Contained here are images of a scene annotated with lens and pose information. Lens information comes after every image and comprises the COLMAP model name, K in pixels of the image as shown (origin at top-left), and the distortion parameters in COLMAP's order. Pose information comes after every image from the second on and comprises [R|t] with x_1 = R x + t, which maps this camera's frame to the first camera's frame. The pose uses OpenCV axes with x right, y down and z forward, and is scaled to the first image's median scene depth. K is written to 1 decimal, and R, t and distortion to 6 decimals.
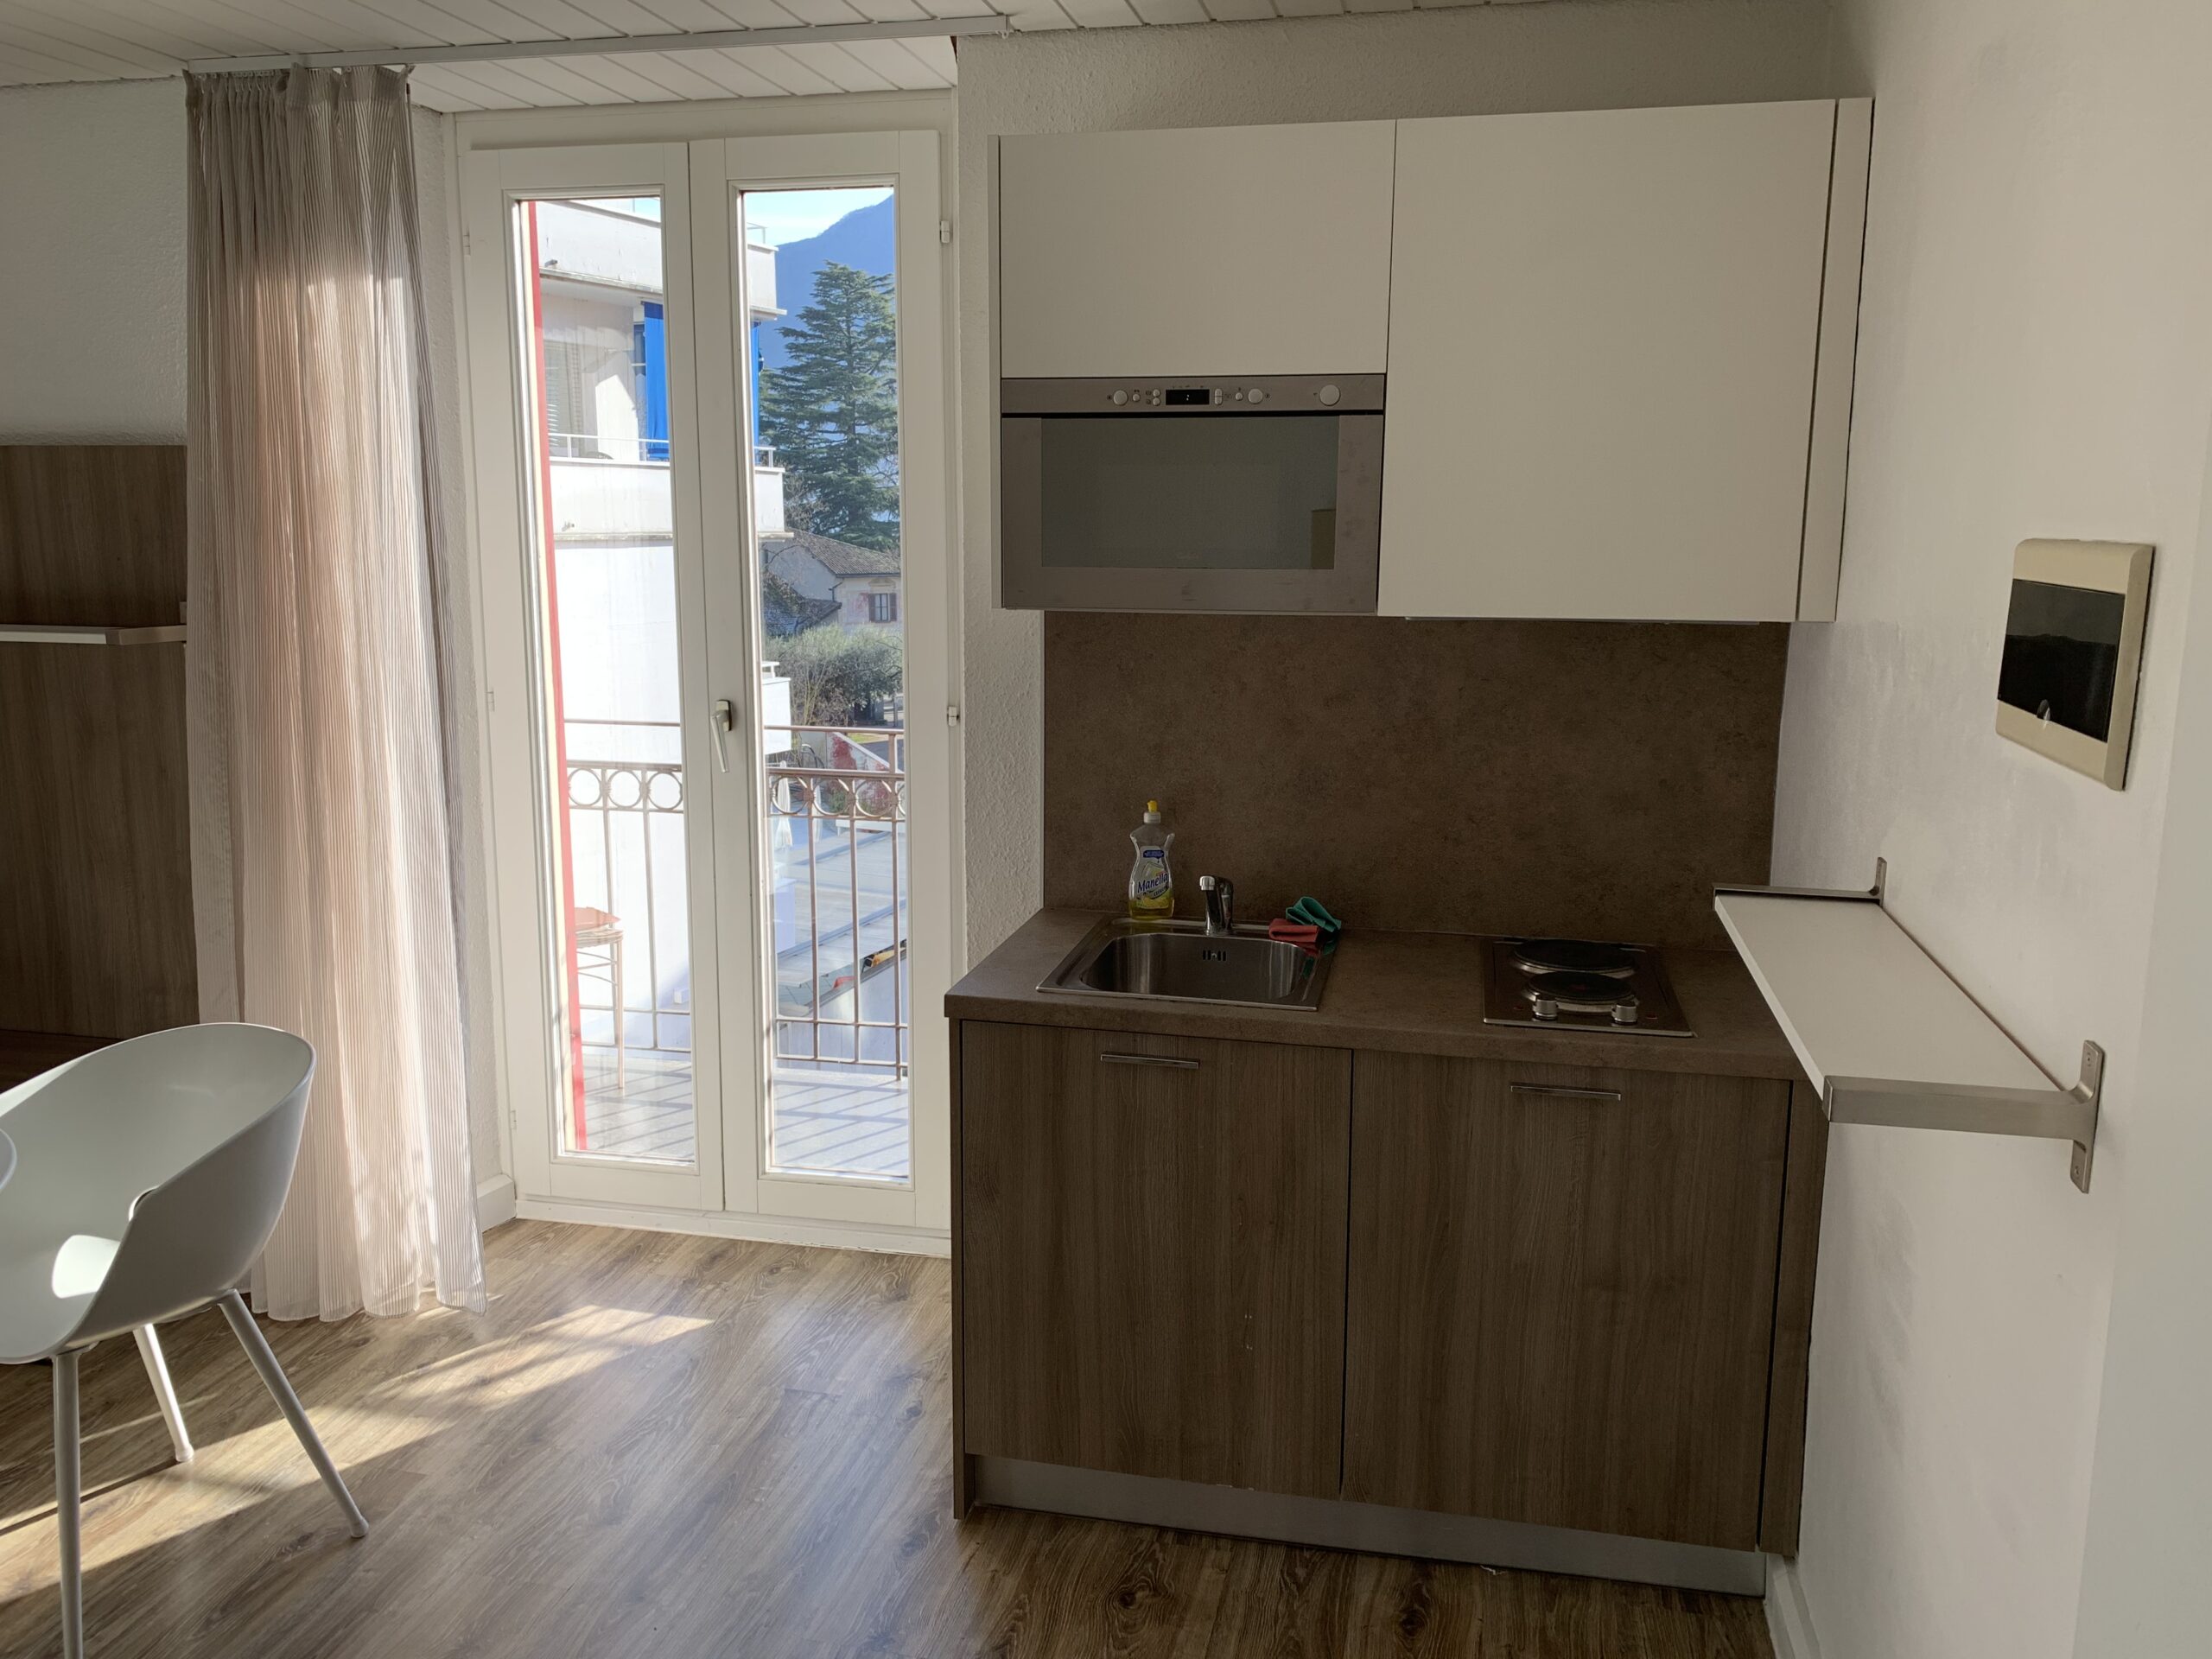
lens RADIAL K [[1709.7, 0, 1113.7], [0, 1709.7, 819.2], [0, 0, 1]] dist [-0.000280, 0.008155]
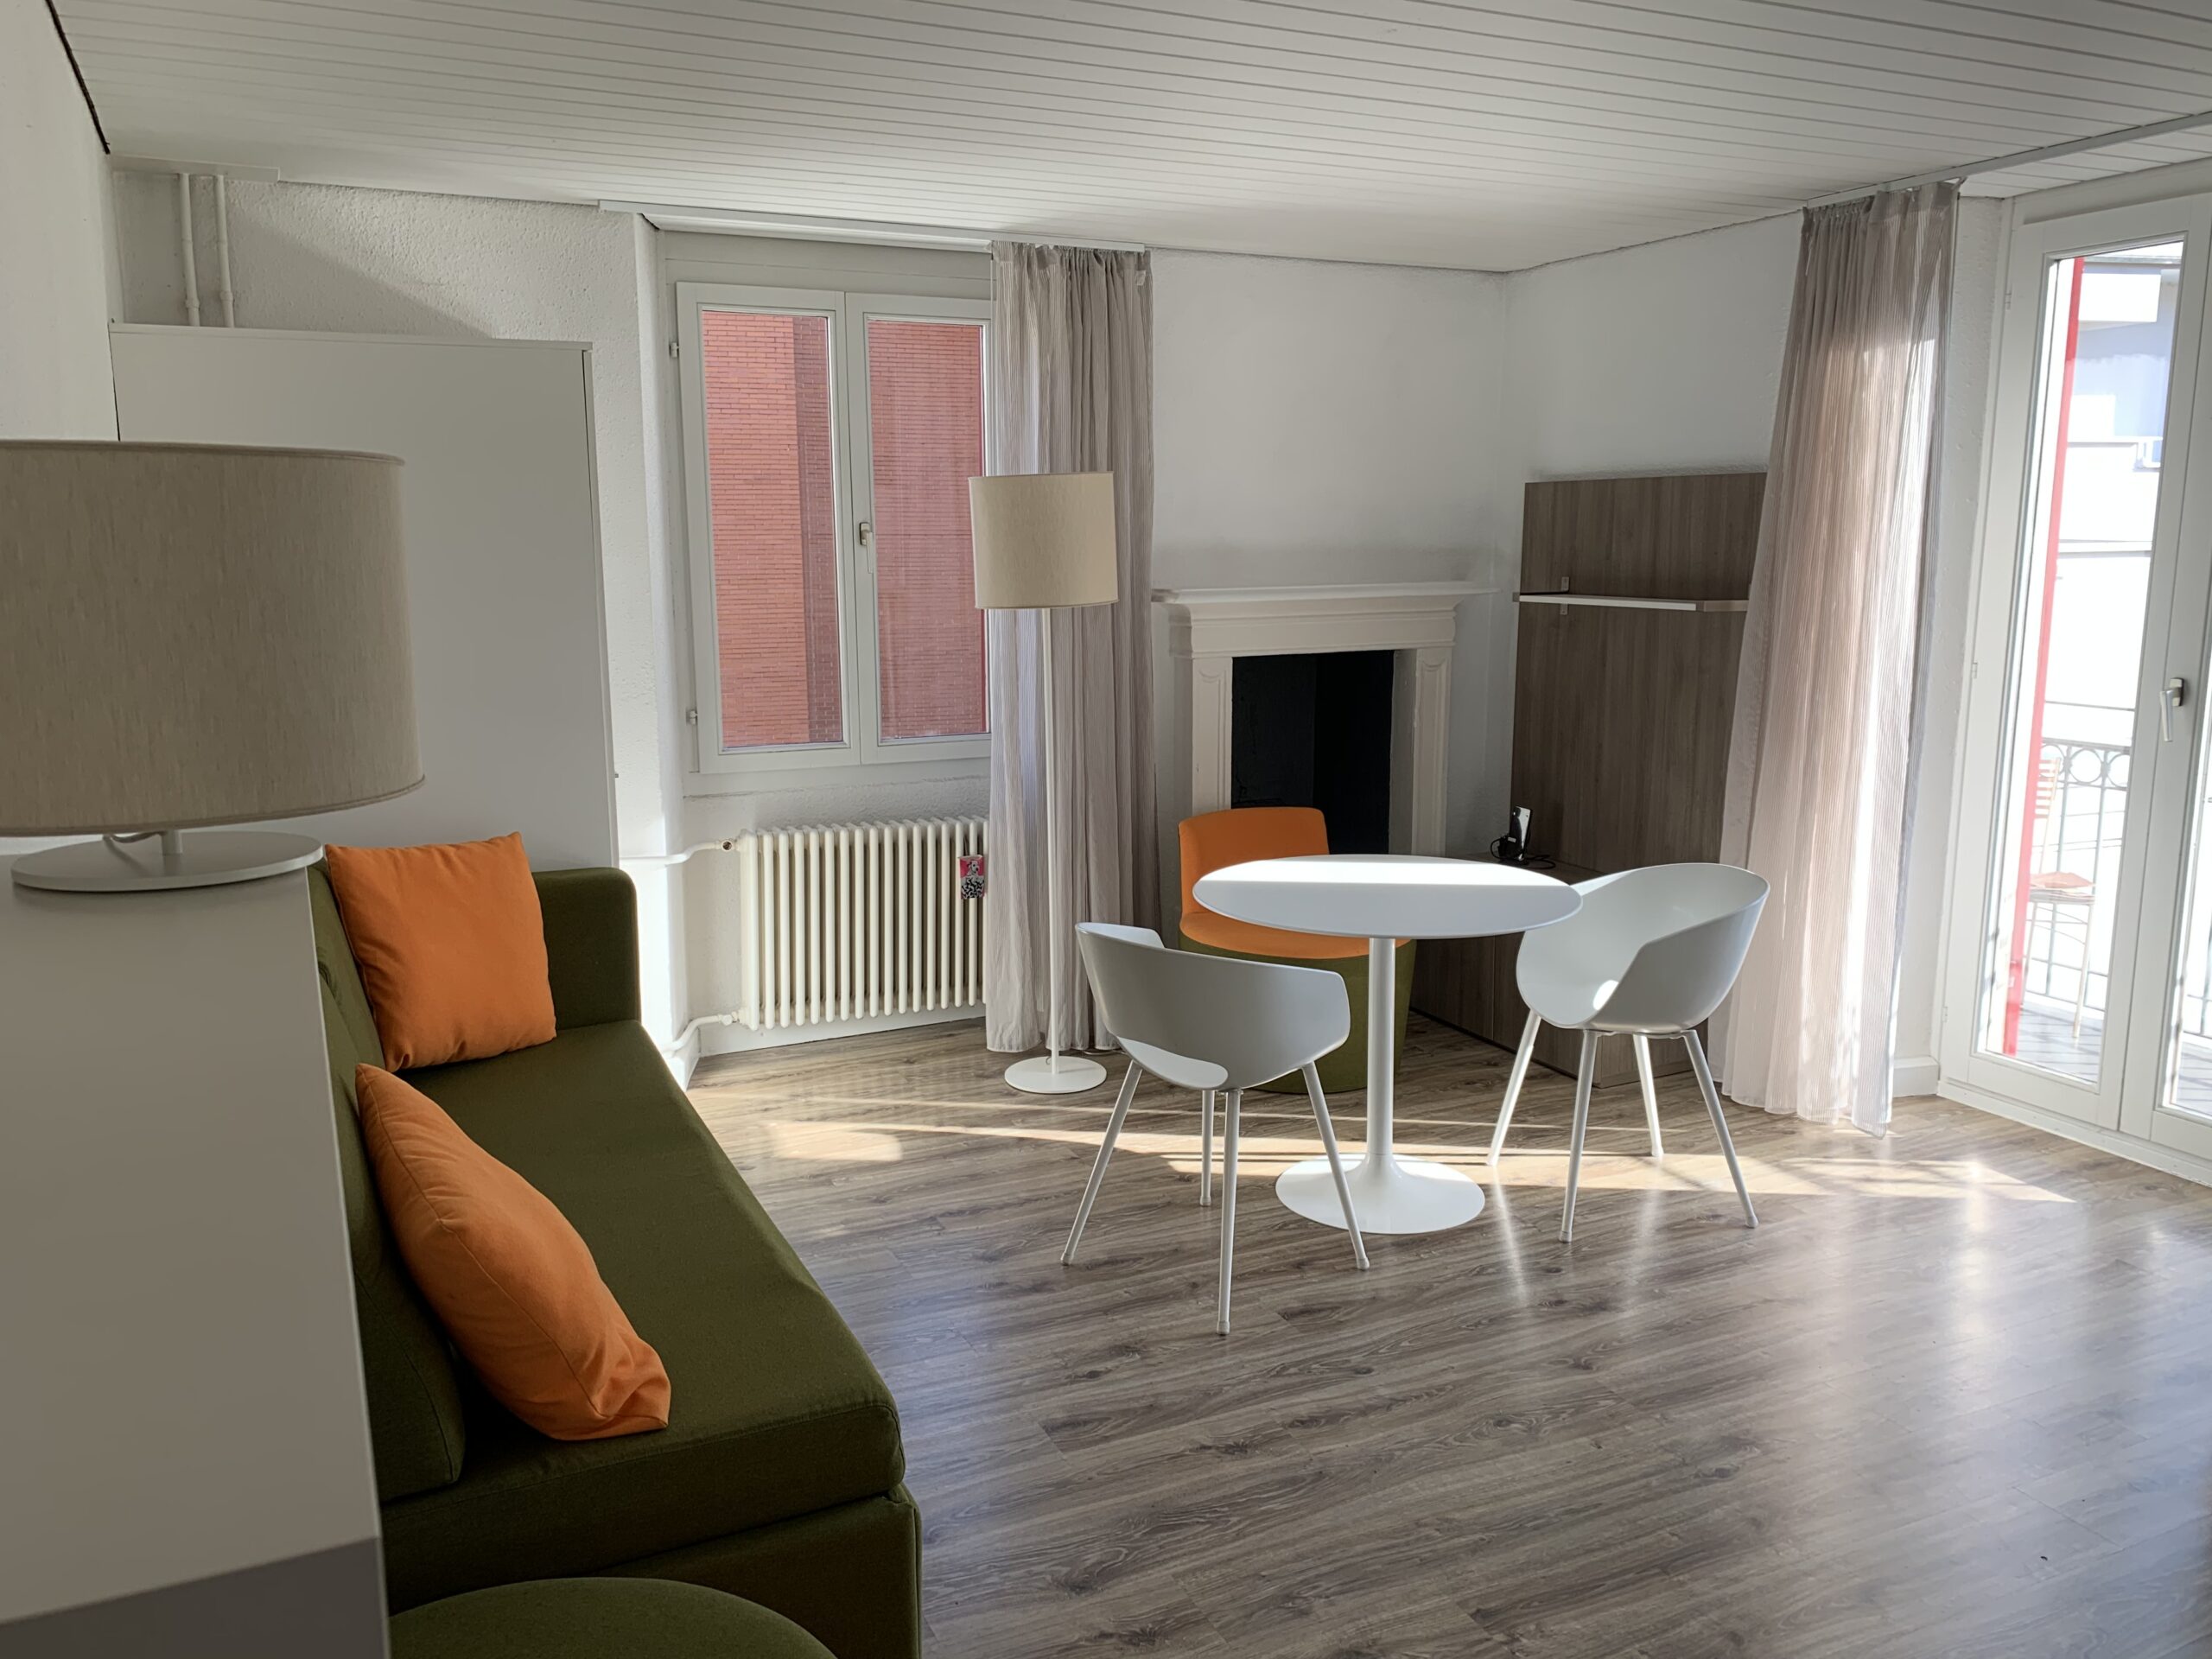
lens RADIAL K [[1709.7, 0, 1106.6], [0, 1709.7, 829.2], [0, 0, 1]] dist [-0.000280, 0.008155]
pose [[0.623226, 0.126619, -0.771724, 0.241997], [-0.128101, 0.990006, 0.058982, 0.059389], [0.771479, 0.062100, 0.633217, -0.293075]]
